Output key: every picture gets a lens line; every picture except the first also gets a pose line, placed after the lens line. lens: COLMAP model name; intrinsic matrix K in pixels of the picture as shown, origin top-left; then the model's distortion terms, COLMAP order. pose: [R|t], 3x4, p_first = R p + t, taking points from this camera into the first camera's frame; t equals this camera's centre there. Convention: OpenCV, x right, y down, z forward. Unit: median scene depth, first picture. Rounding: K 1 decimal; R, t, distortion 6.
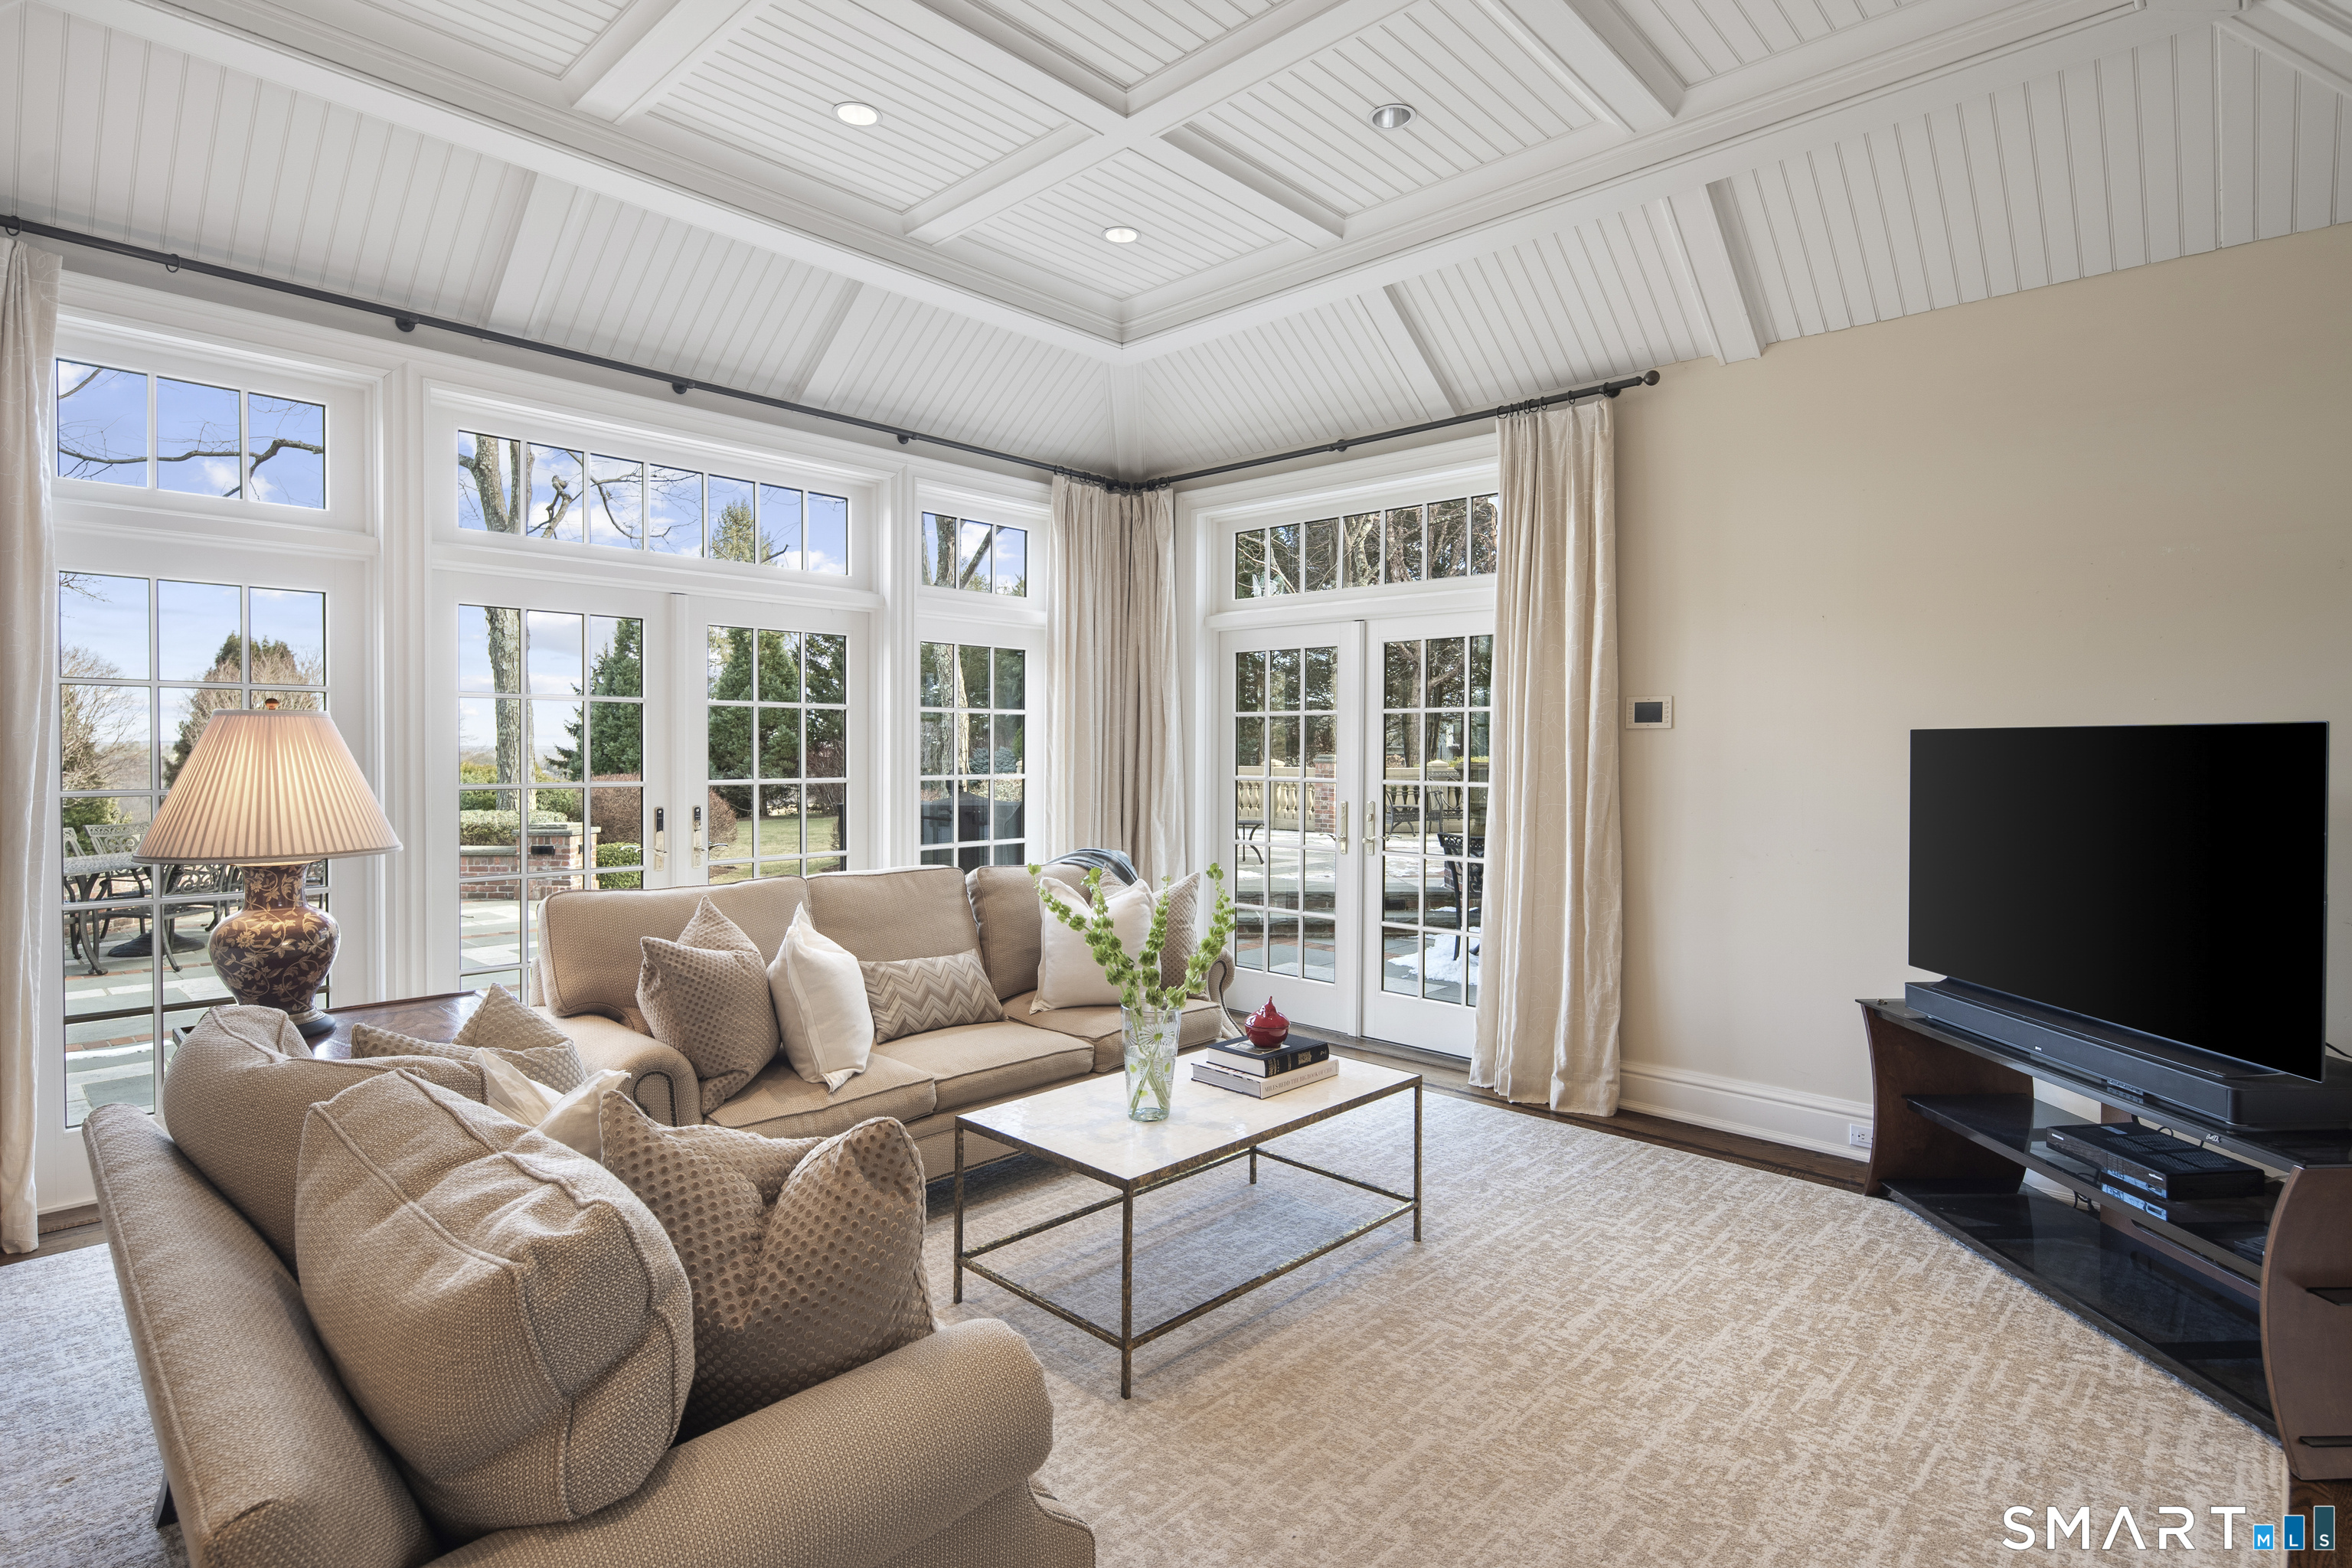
lens RADIAL K [[1151.5, 0, 1176.0], [0, 1151.5, 784.0], [0, 0, 1]] dist [-0.022807, -0.000431]
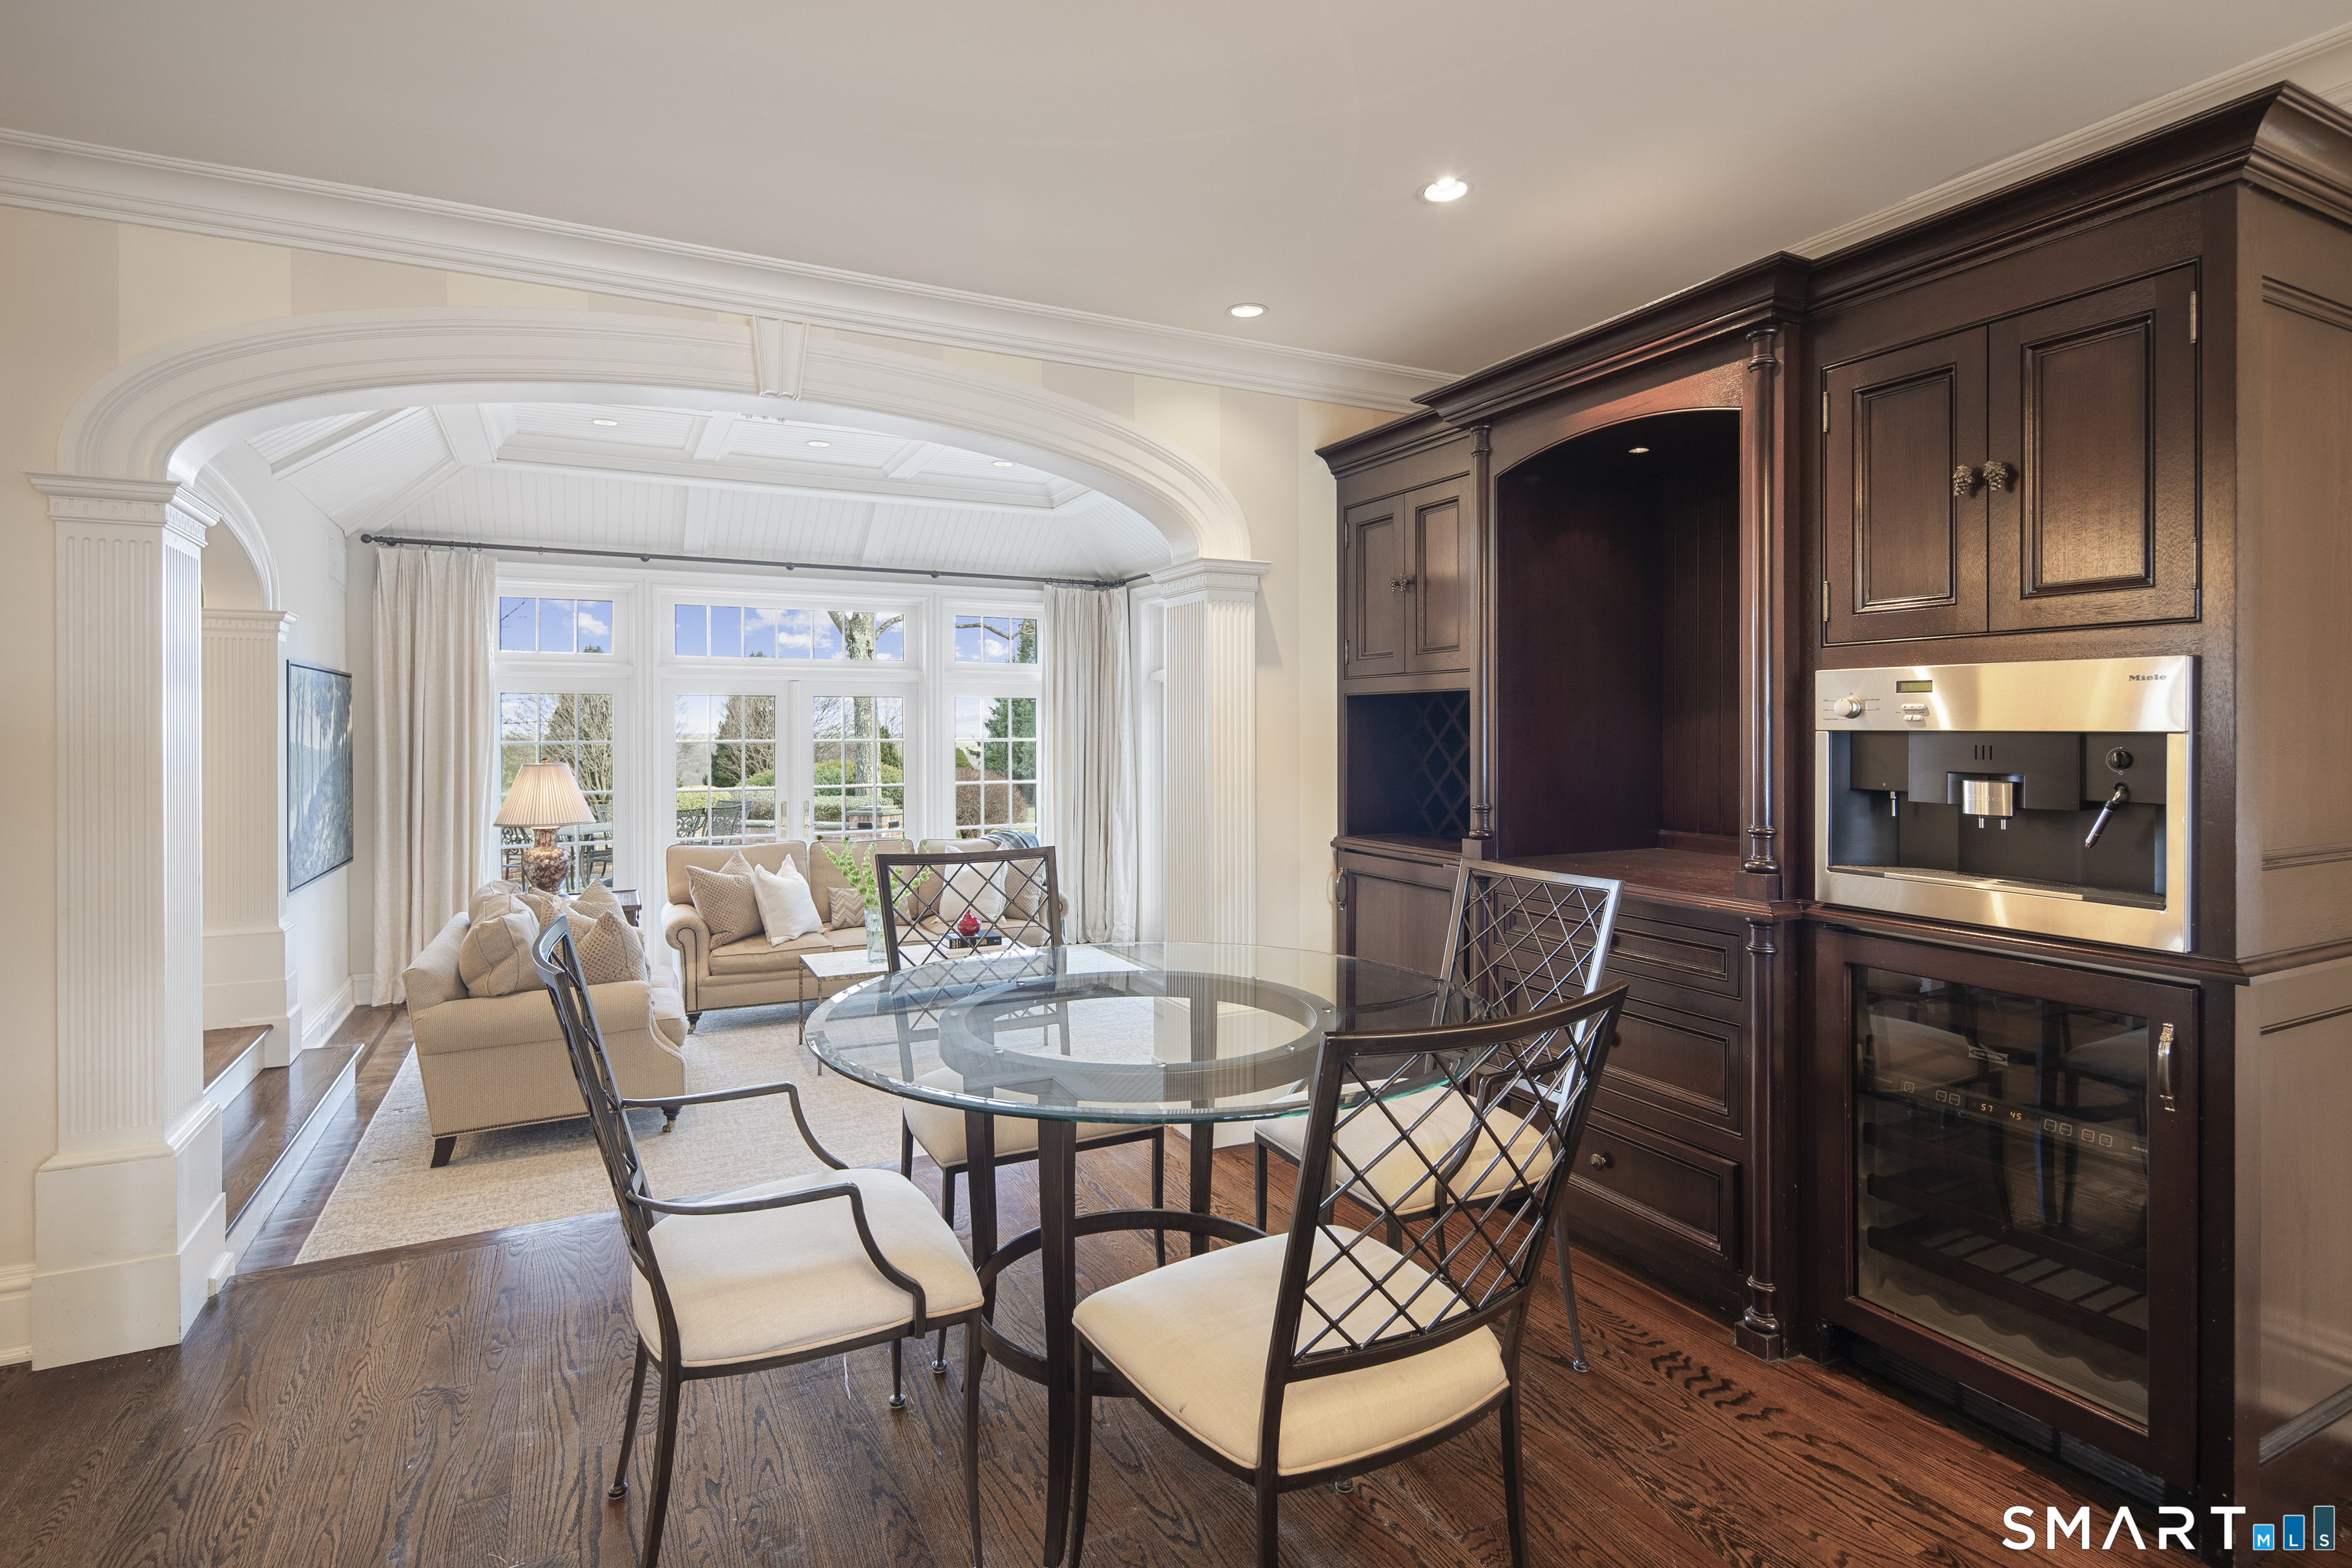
lens RADIAL K [[1193.8, 0, 1170.2], [0, 1193.8, 739.9], [0, 0, 1]] dist [0.001378, 0.000043]
pose [[0.928245, -0.004649, -0.371940, 0.924330], [-0.003900, 0.999745, -0.022230, -0.043710], [0.371949, 0.022086, 0.927990, -0.572922]]
